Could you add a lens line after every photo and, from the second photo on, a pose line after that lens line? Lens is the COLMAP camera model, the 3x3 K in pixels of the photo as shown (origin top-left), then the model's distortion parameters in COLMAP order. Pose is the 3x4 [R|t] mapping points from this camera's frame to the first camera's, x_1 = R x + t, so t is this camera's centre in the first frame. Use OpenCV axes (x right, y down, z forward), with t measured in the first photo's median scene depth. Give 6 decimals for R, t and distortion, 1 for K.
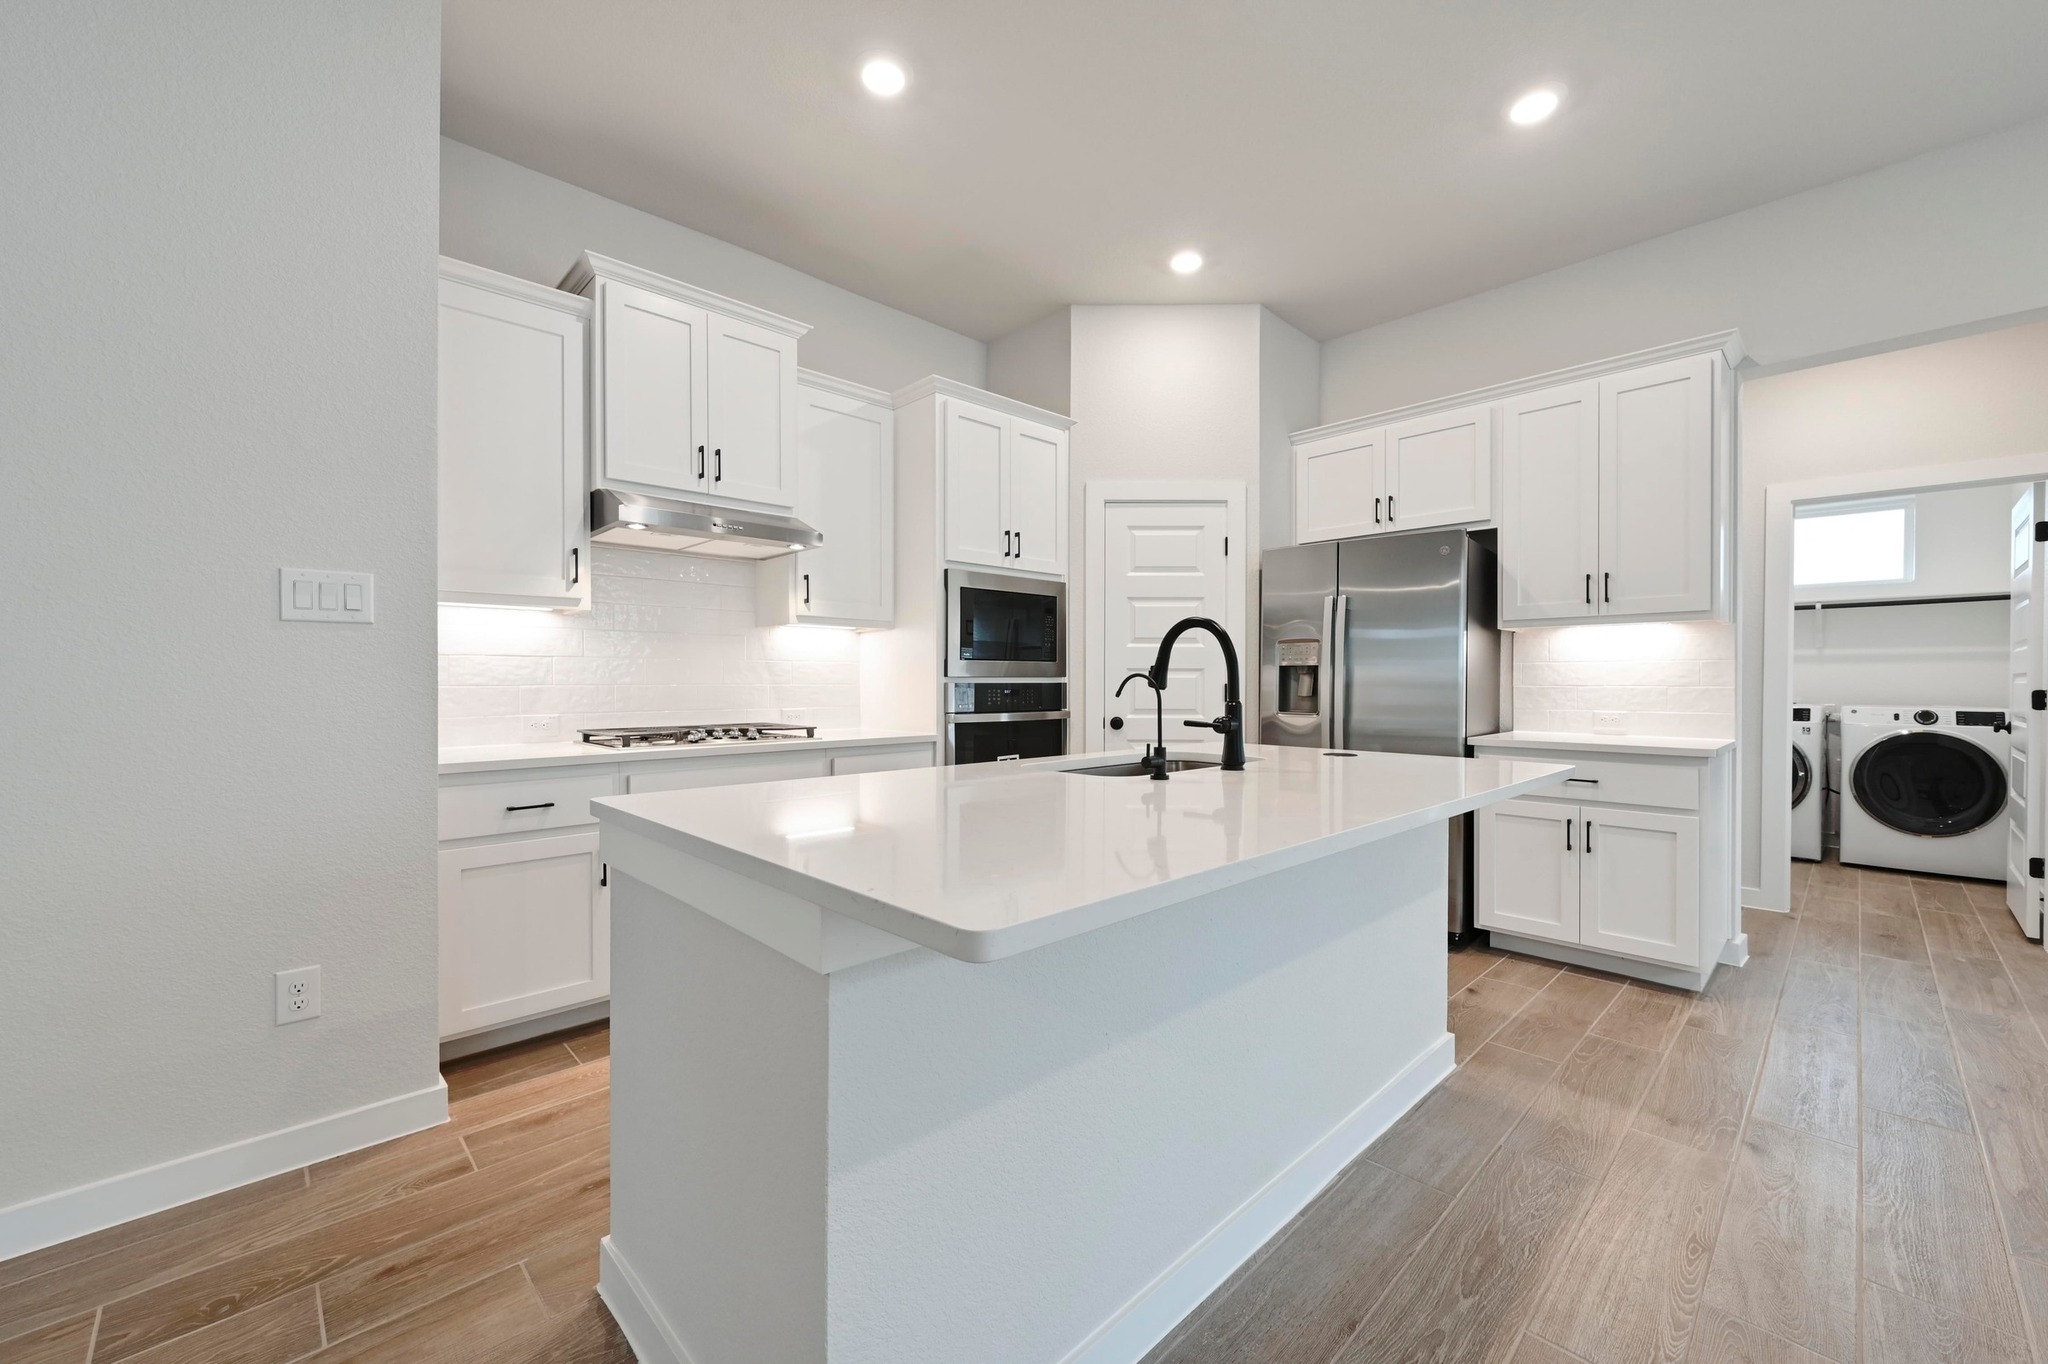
lens RADIAL K [[811.4, 0, 1024.0], [0, 811.4, 682.0], [0, 0, 1]] dist [-0.000005, 0.000079]
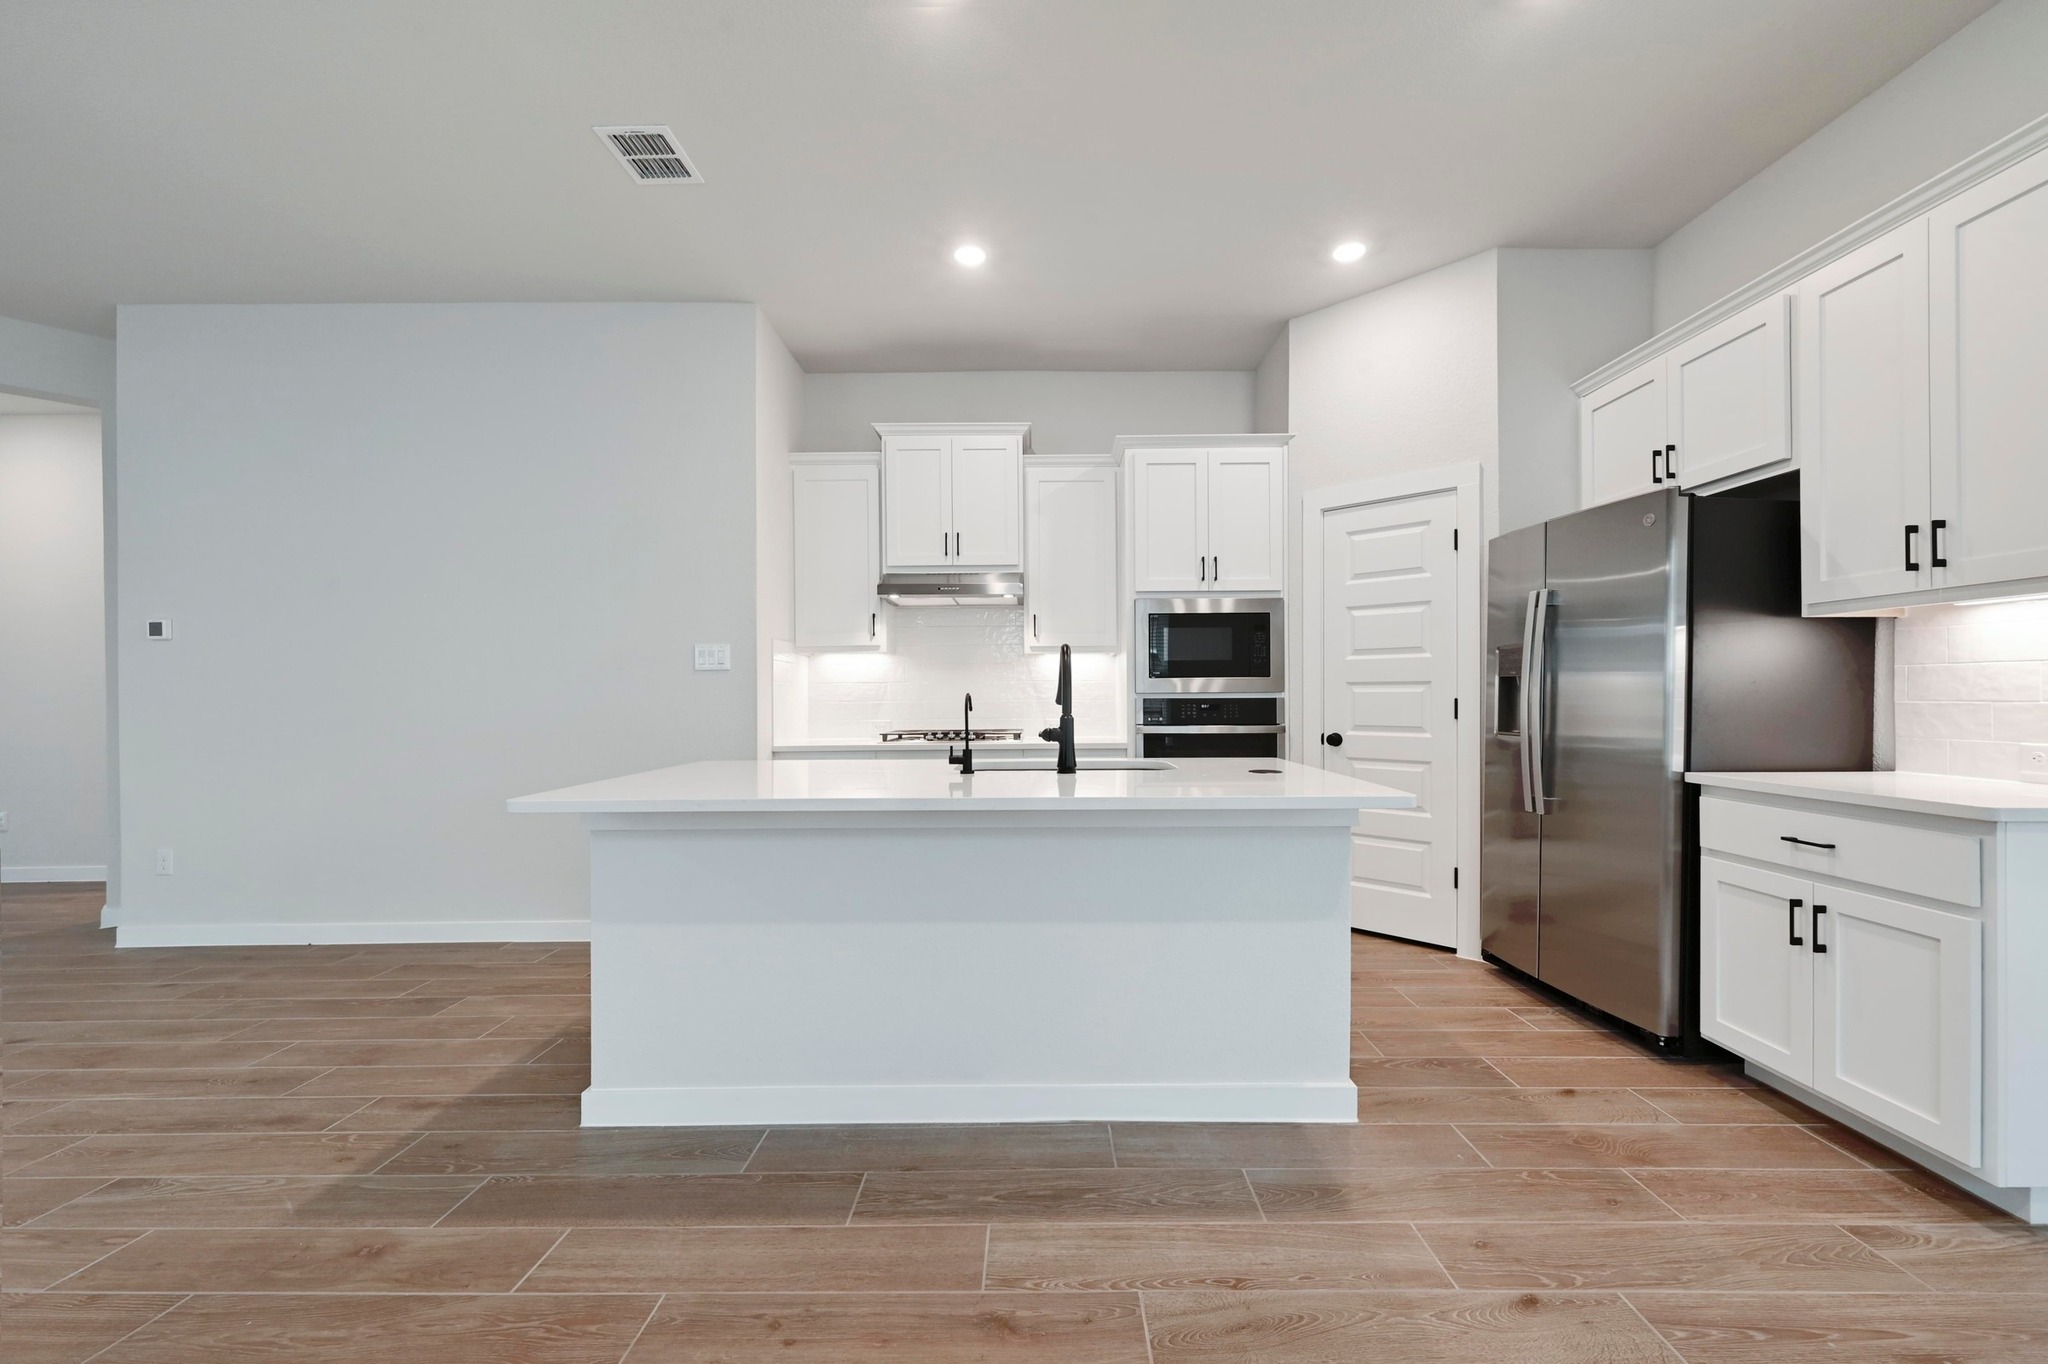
lens RADIAL K [[824.2, 0, 1022.9], [0, 824.2, 687.3], [0, 0, 1]] dist [-0.000086, 0.000264]
pose [[0.714537, -0.011307, -0.699506, 0.614872], [0.005082, 0.999927, -0.010972, -0.002495], [0.699579, 0.004285, 0.714542, 0.053559]]
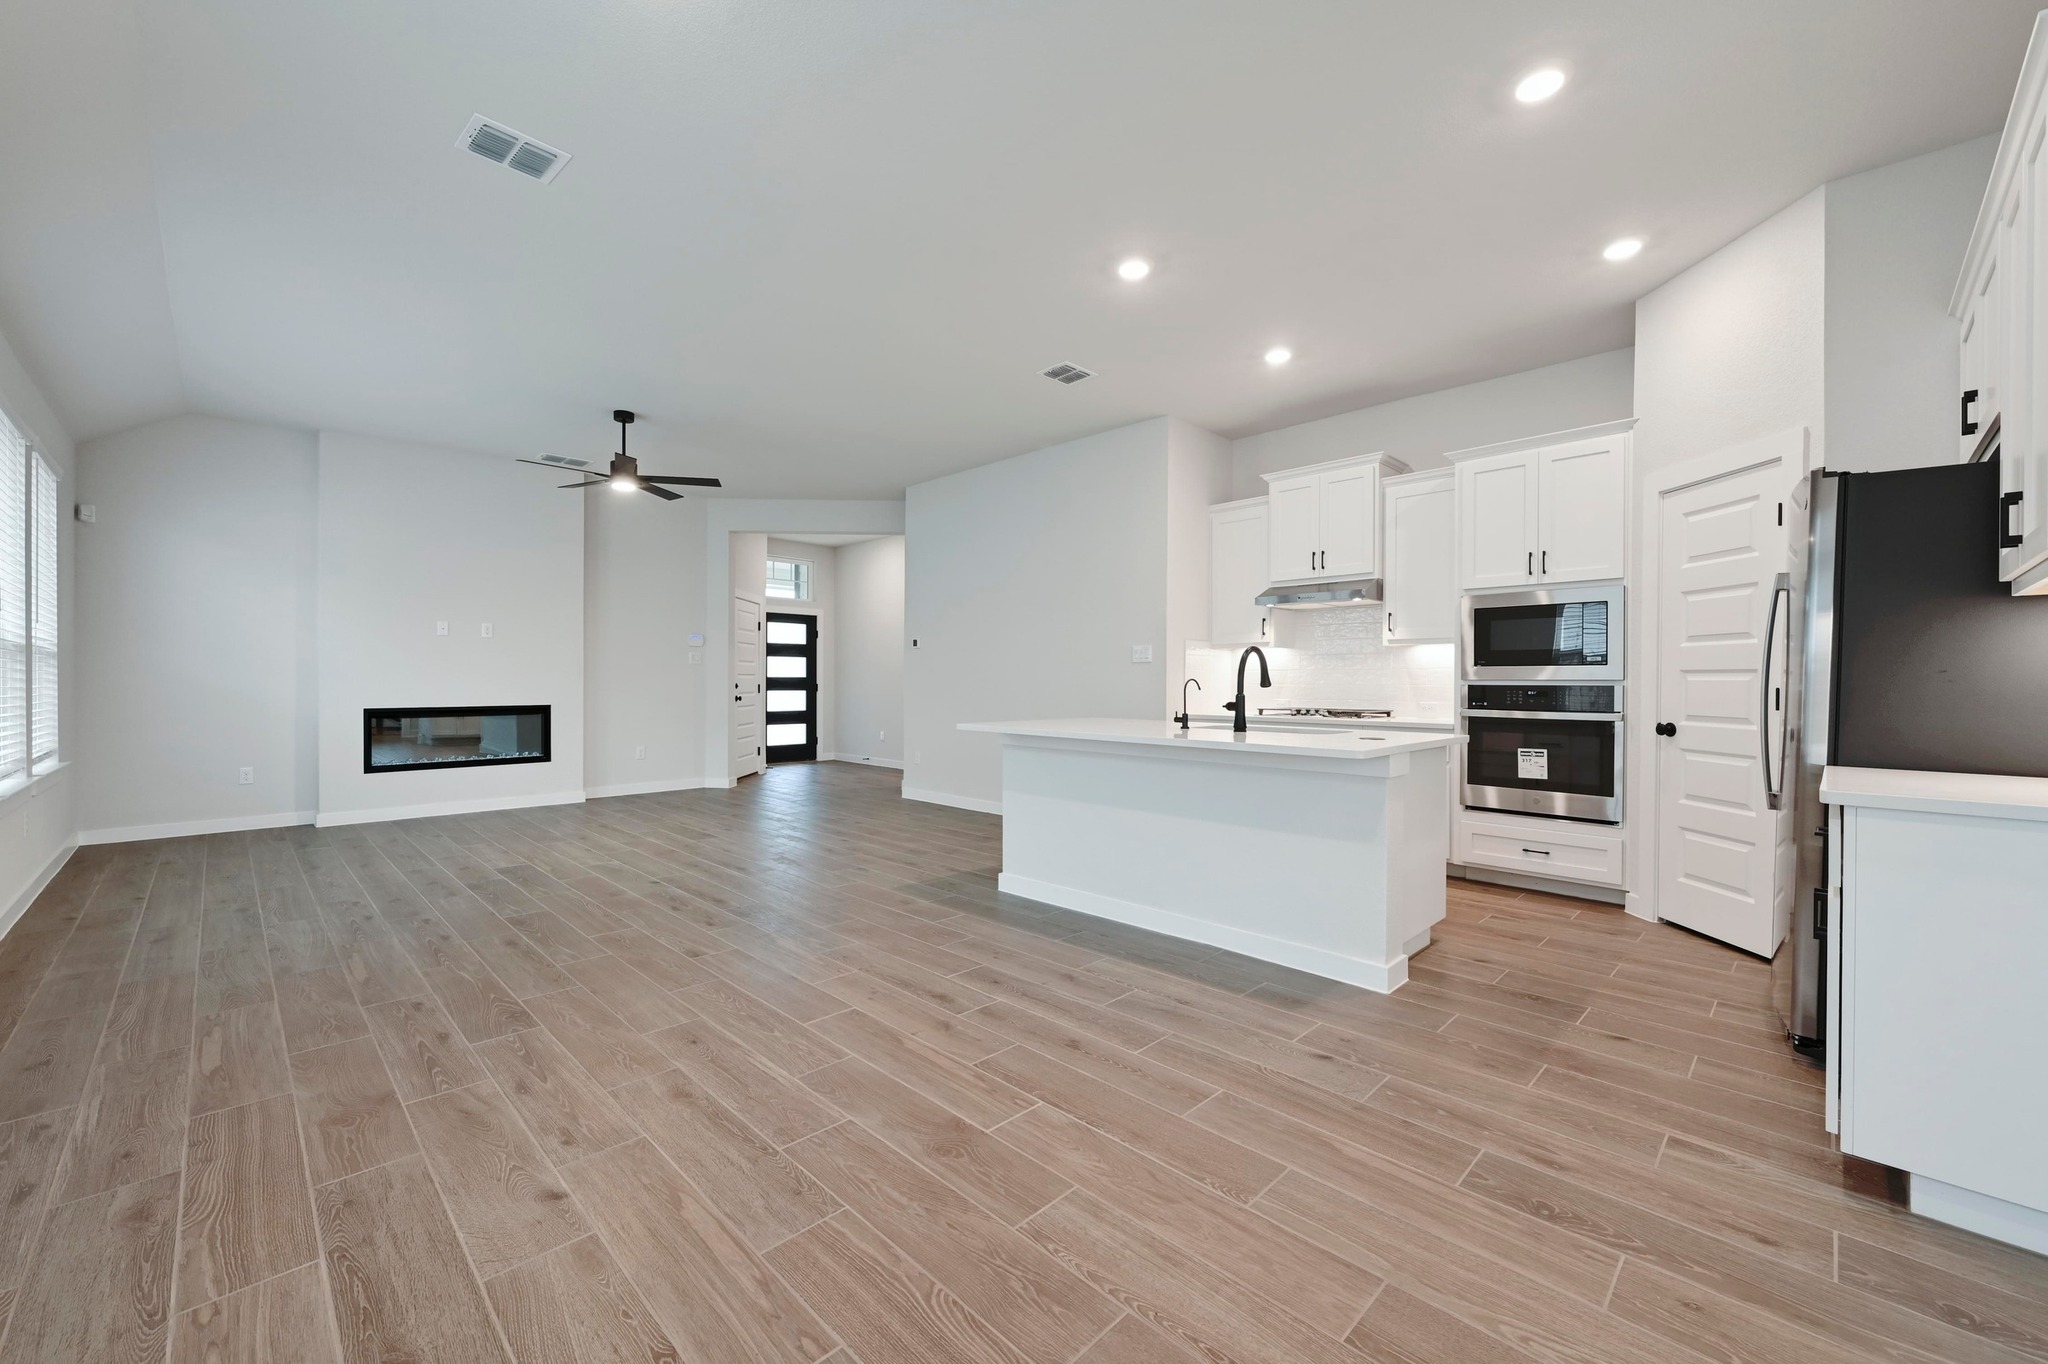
lens RADIAL K [[798.8, 0, 1015.8], [0, 798.8, 674.5], [0, 0, 1]] dist [0.002106, 0.000232]
pose [[0.009833, -0.008945, -0.999912, 1.179461], [-0.005530, 0.999944, -0.008999, 0.000176], [0.999936, 0.005618, 0.009783, 0.283044]]
